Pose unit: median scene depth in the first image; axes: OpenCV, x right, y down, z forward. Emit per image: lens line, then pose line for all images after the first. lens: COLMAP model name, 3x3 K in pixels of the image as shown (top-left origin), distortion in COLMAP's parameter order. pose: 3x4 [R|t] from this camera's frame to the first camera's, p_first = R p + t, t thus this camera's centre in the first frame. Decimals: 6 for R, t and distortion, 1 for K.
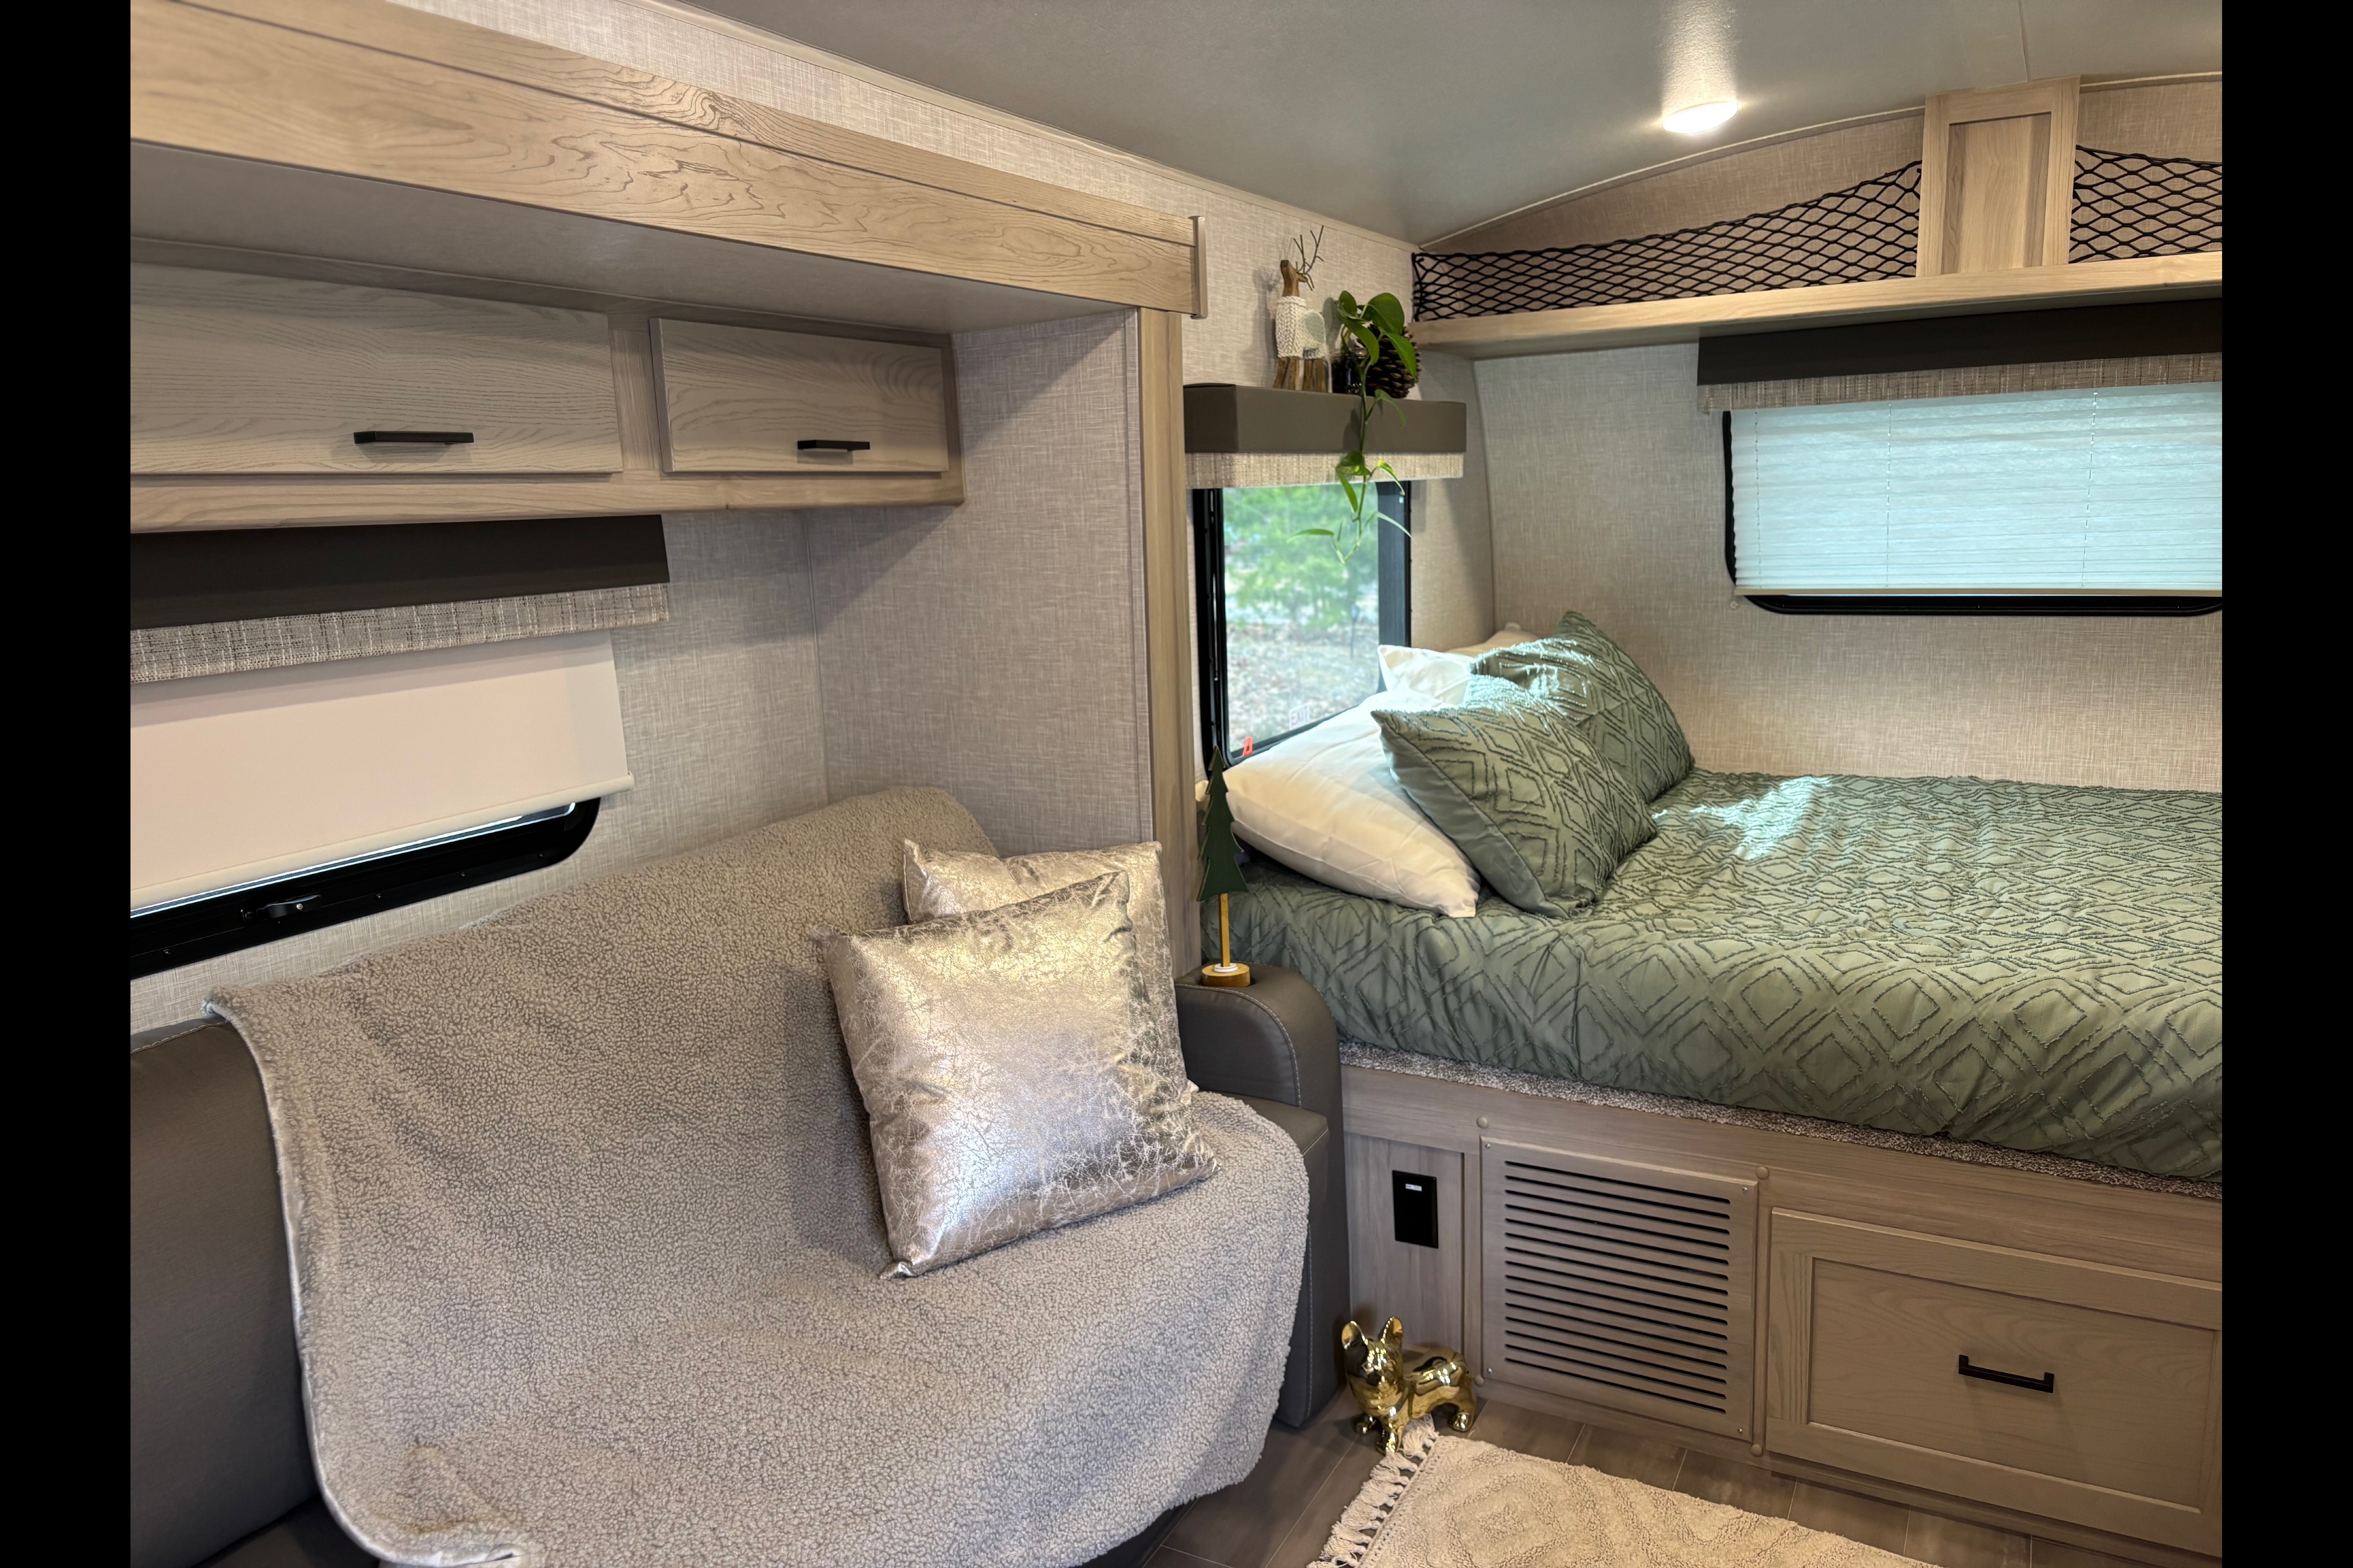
lens RADIAL K [[1613.9, 0, 1176.5], [0, 1613.9, 784.0], [0, 0, 1]] dist [0.086154, -0.173284]
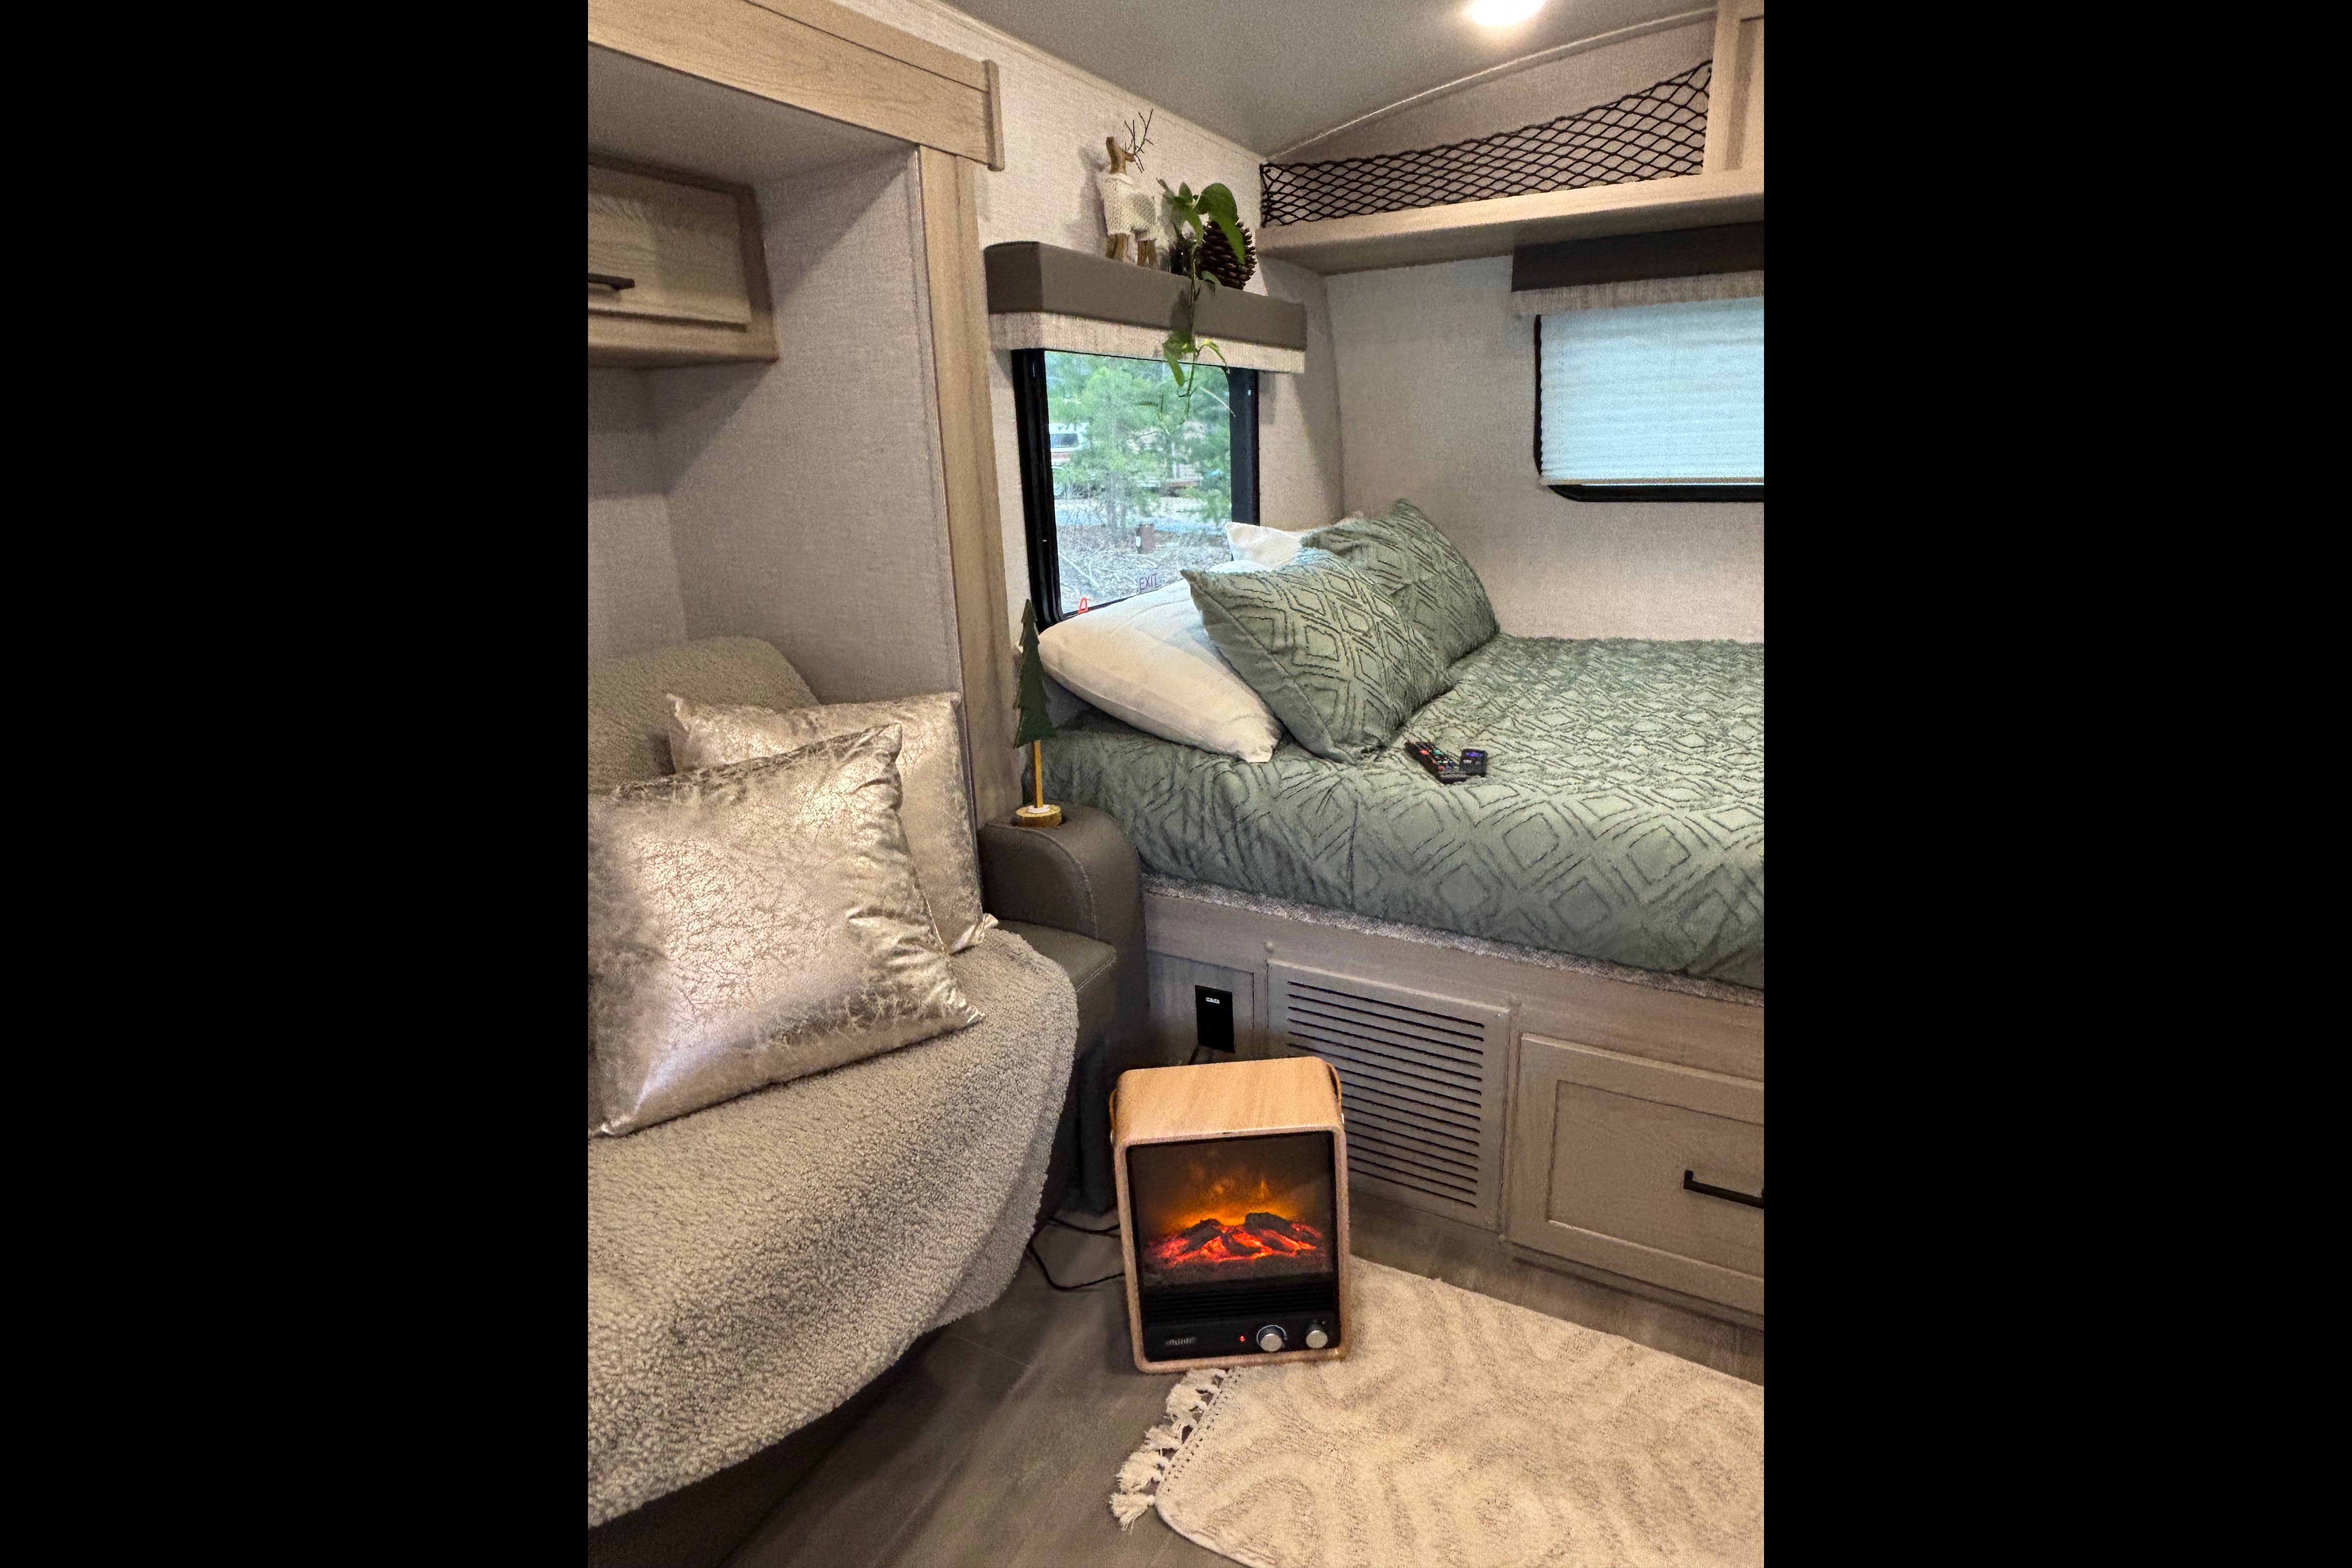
lens RADIAL K [[1108.4, 0, 1176.0], [0, 1108.4, 784.0], [0, 0, 1]] dist [0.025441, -0.000141]
pose [[0.999995, 0.003078, -0.000801, 0.125158], [-0.002962, 0.992990, 0.118160, 0.009074], [0.001159, -0.118157, 0.992994, 0.263586]]
